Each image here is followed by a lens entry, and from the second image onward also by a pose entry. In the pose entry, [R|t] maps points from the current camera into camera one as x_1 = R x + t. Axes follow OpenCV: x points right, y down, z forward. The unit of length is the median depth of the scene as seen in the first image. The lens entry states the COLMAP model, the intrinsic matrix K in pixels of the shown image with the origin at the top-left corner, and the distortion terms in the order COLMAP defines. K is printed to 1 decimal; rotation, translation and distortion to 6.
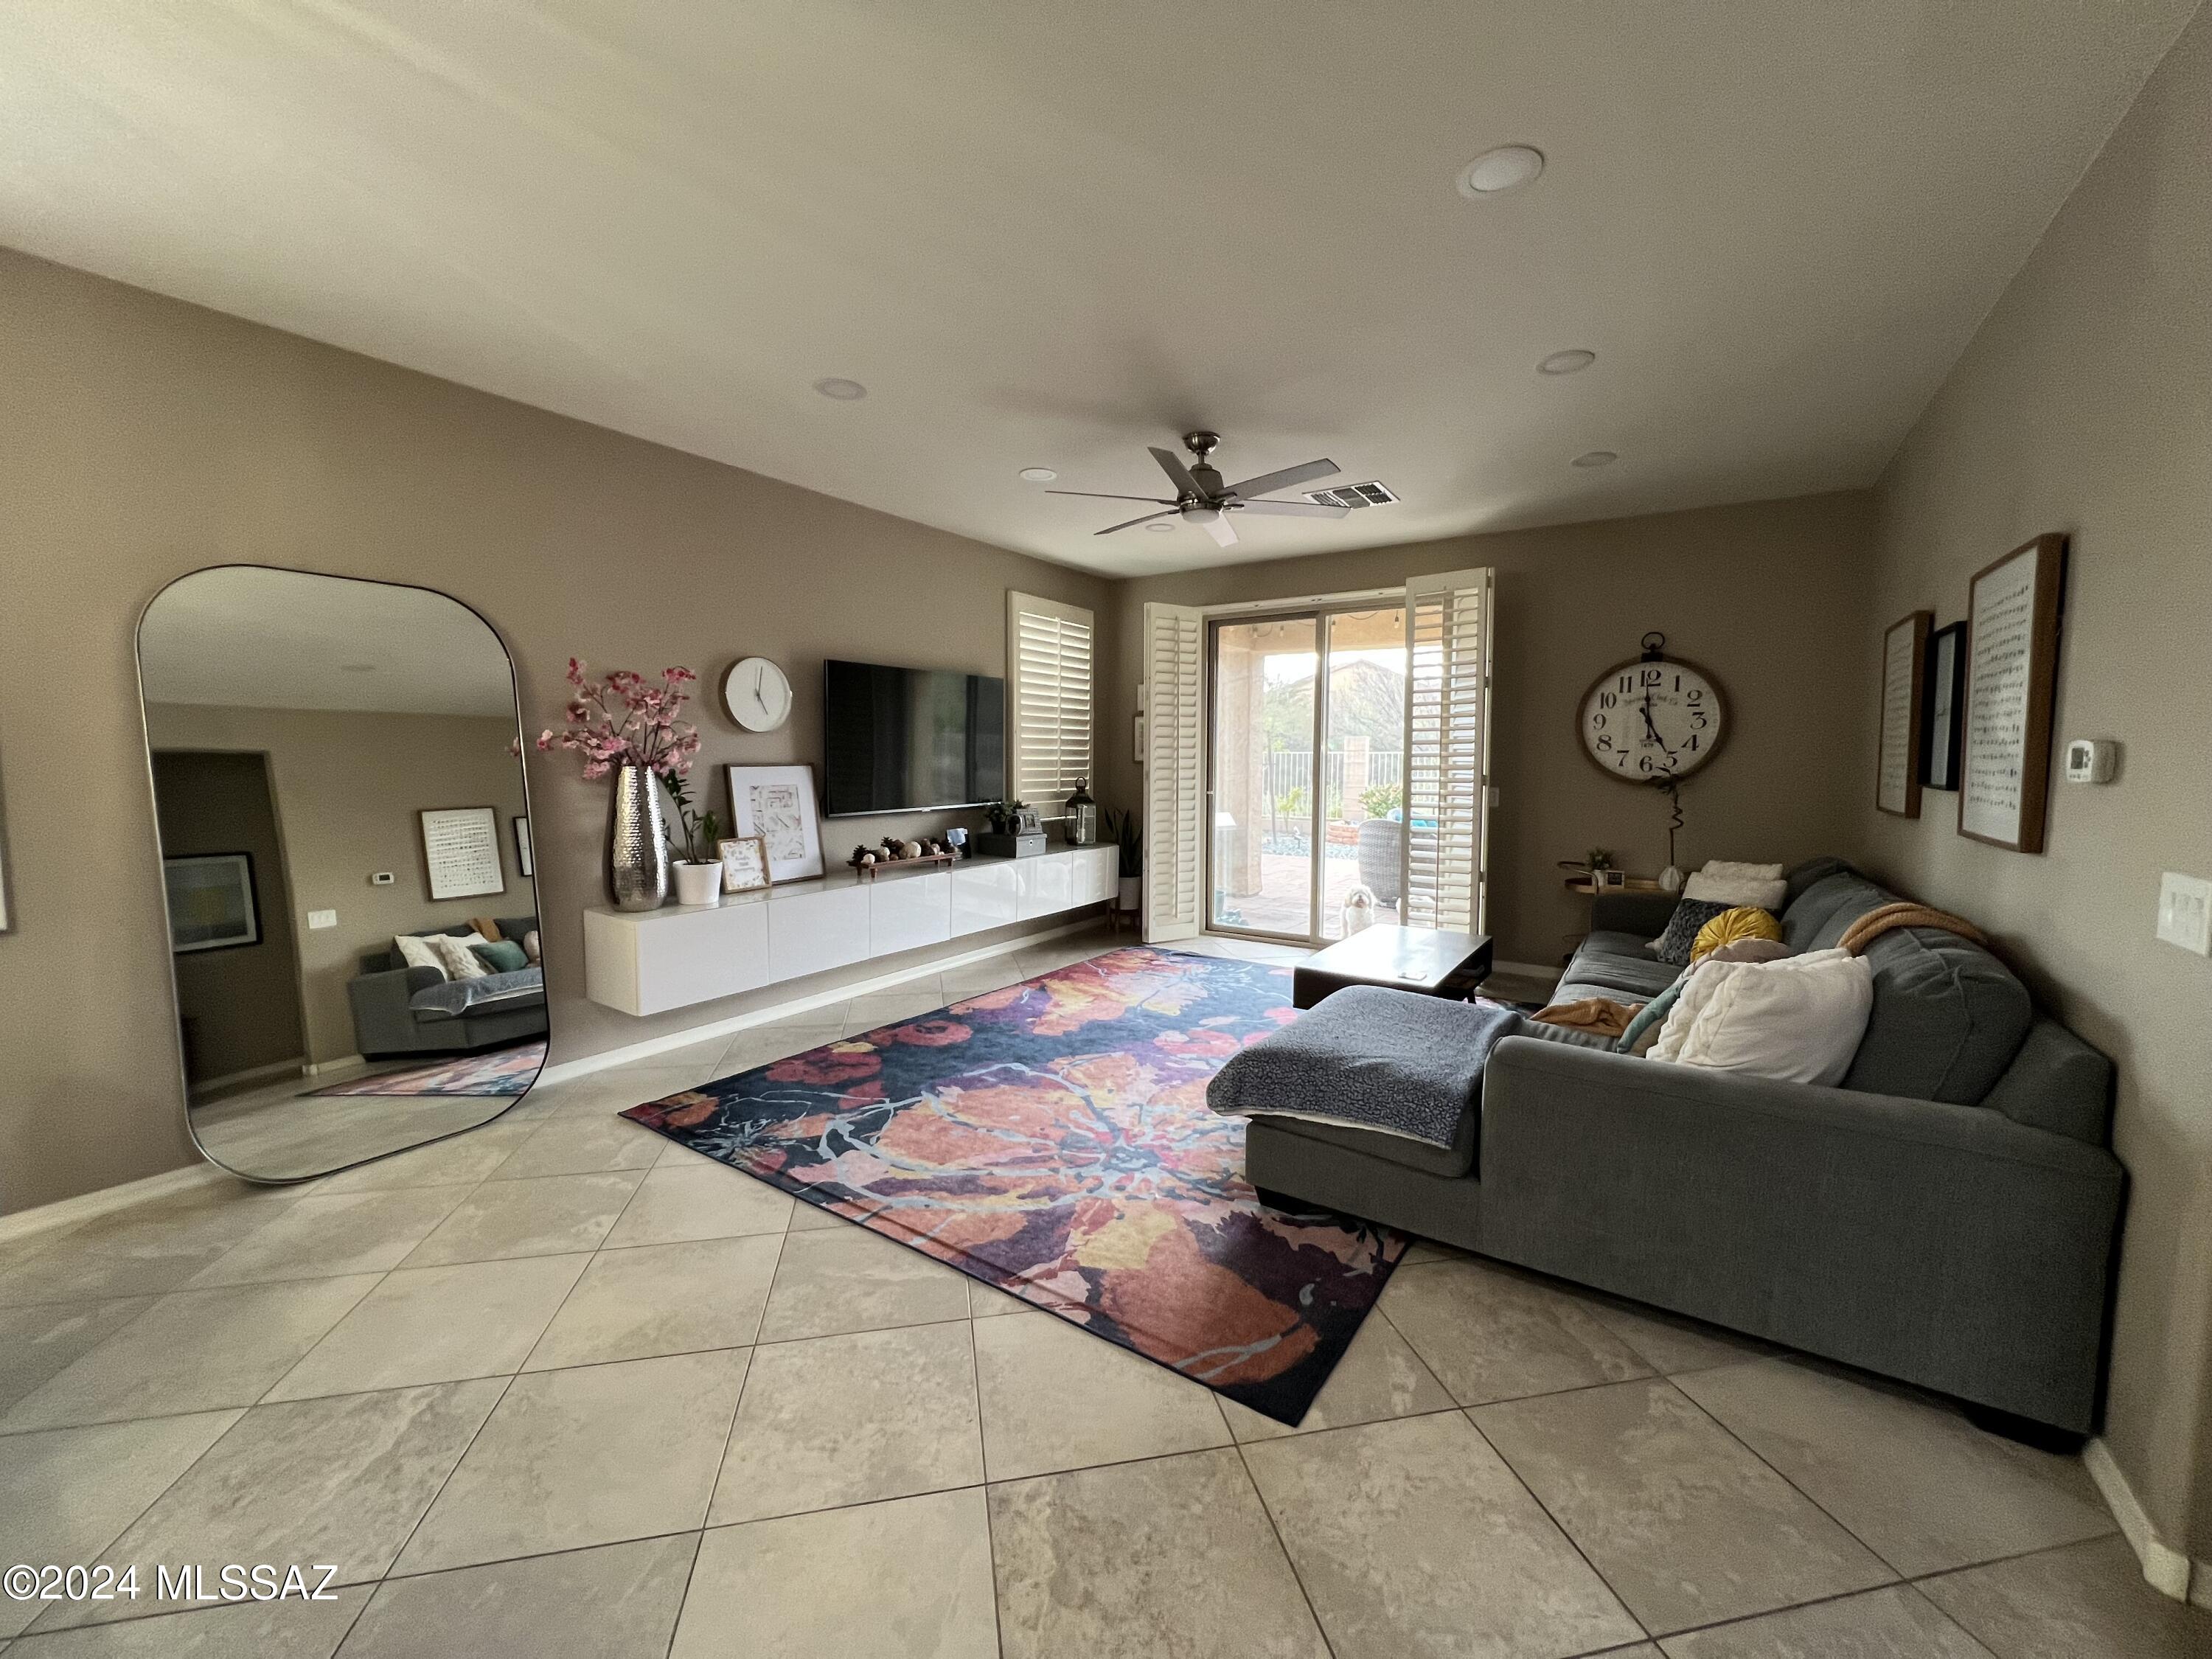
lens RADIAL K [[883.6, 0, 1097.6], [0, 883.6, 838.7], [0, 0, 1]] dist [-0.000432, 0.000252]
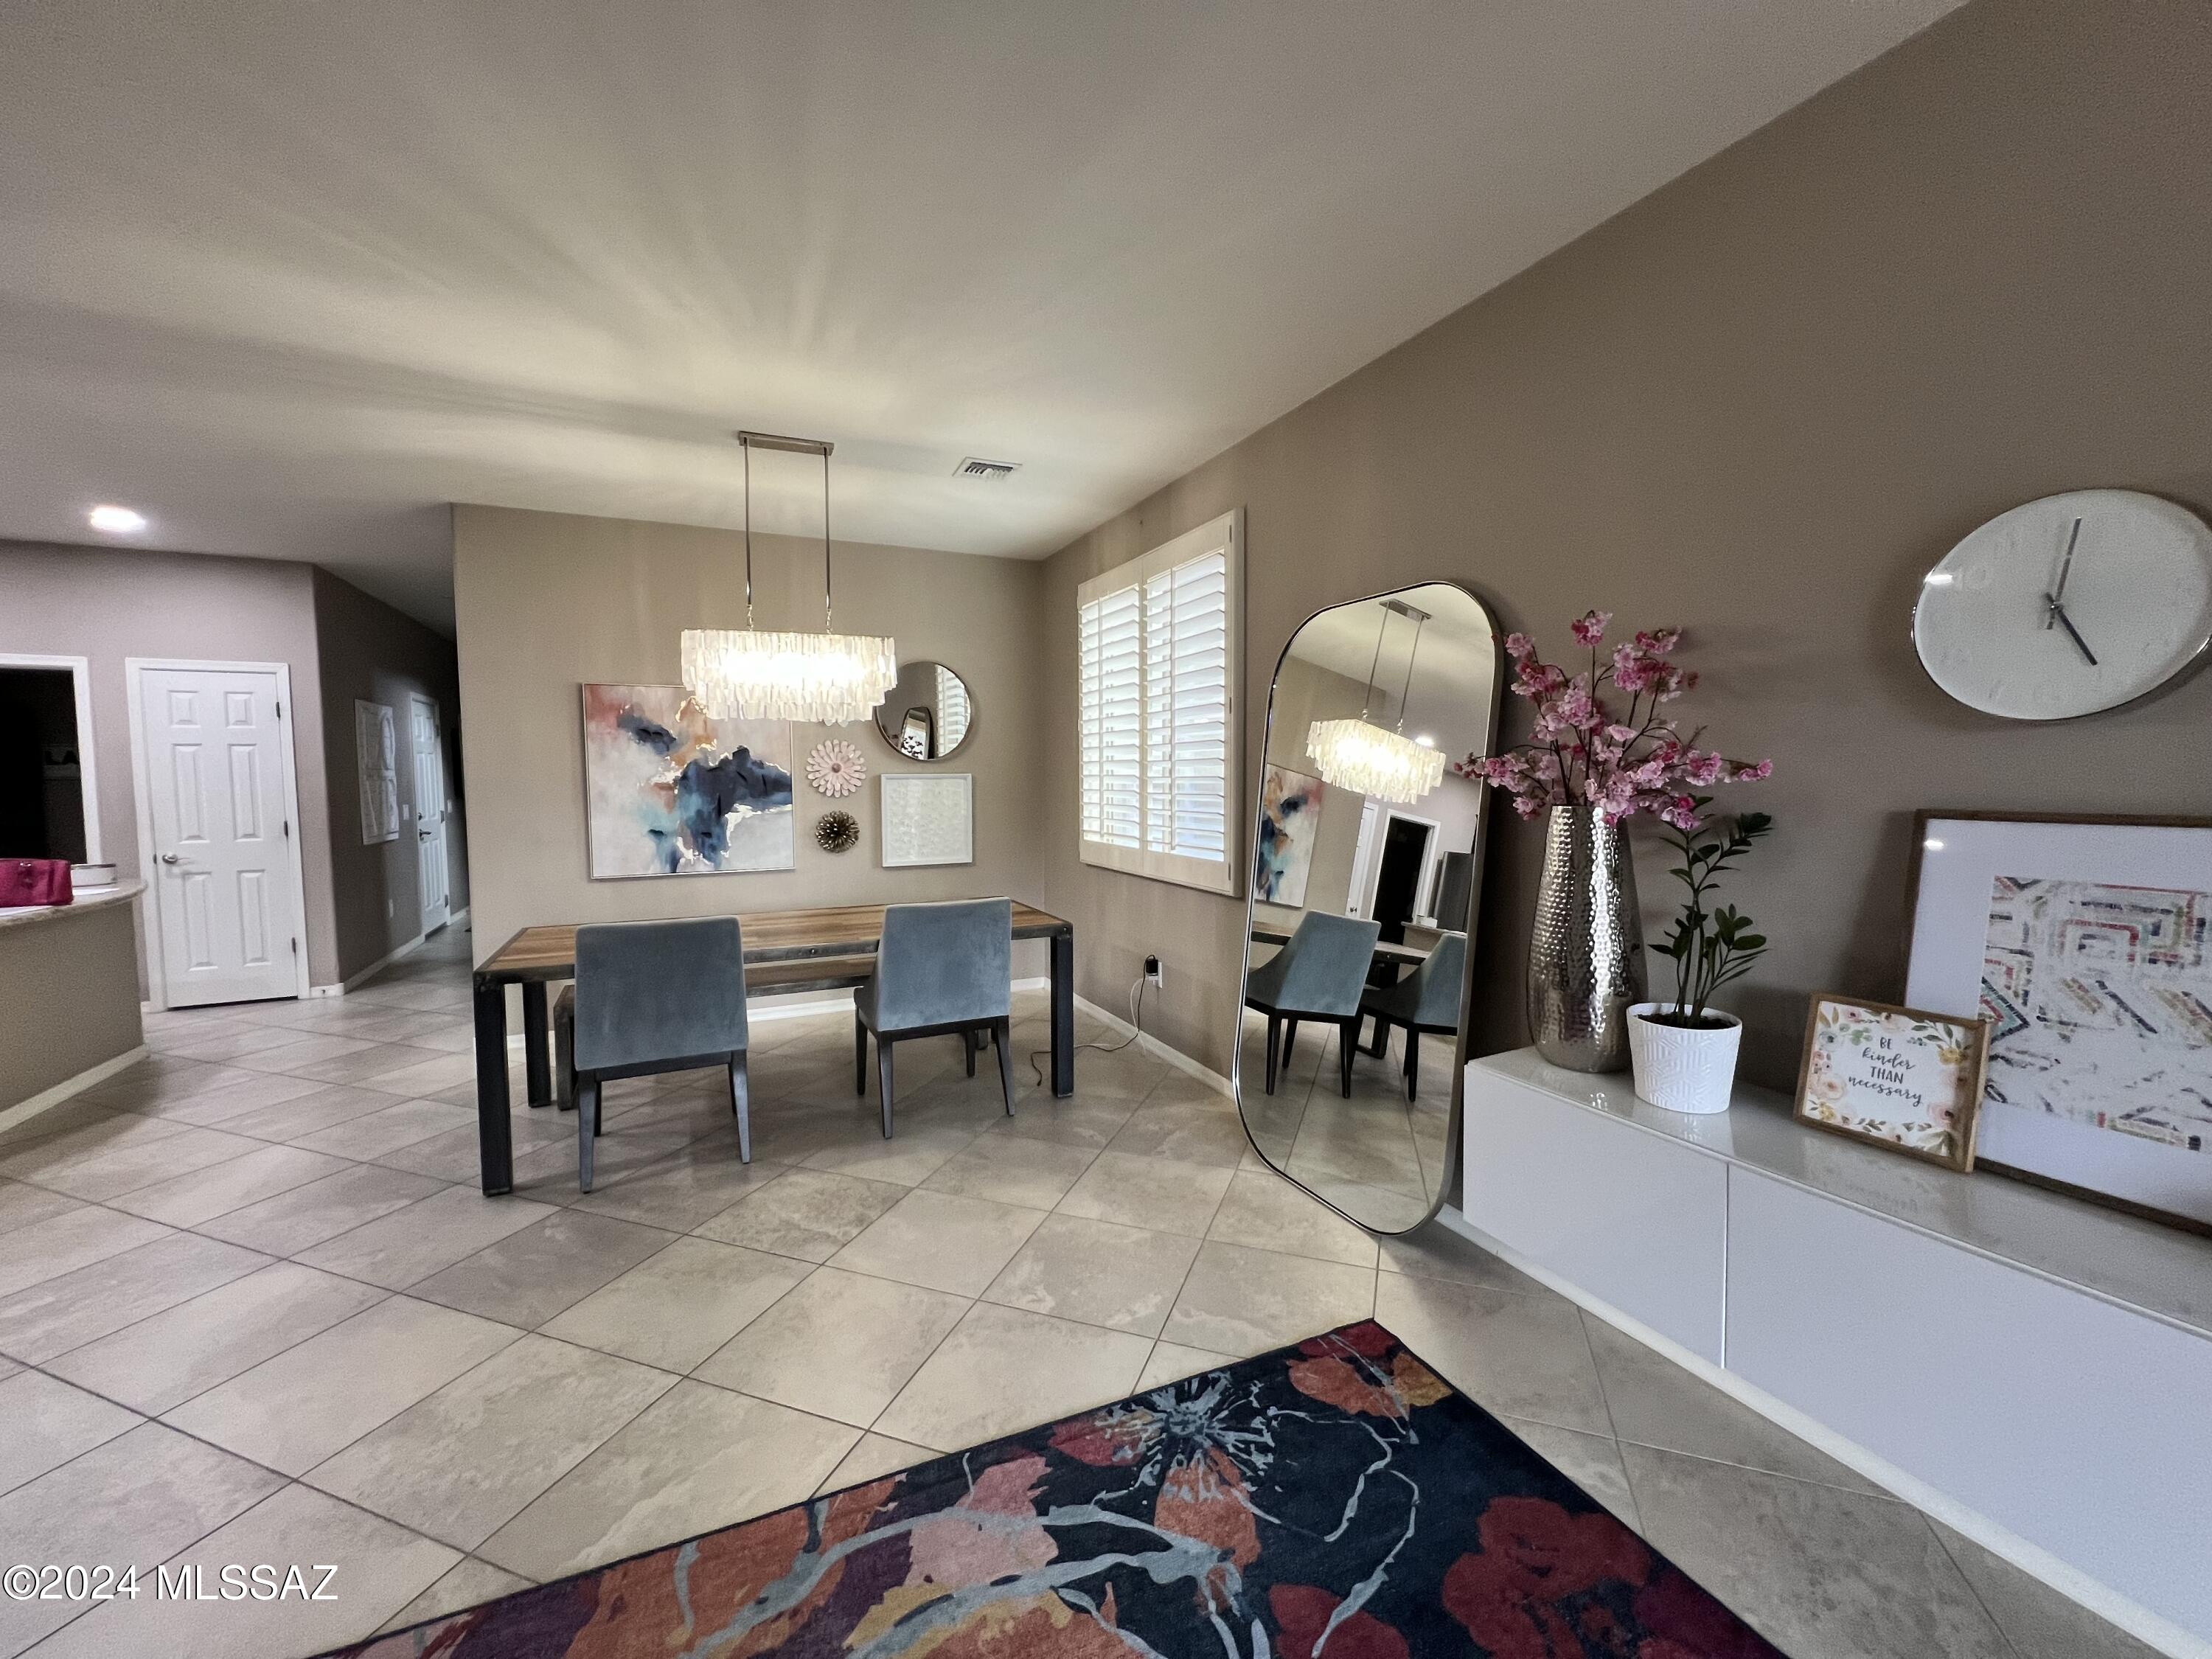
lens RADIAL K [[883.6, 0, 1097.7], [0, 883.6, 829.1], [0, 0, 1]] dist [-0.000432, 0.000252]
pose [[-0.518841, 0.055592, -0.853062, 0.120514], [-0.076406, 0.990874, 0.111043, -0.120060], [0.851450, 0.122793, -0.509858, 1.164192]]
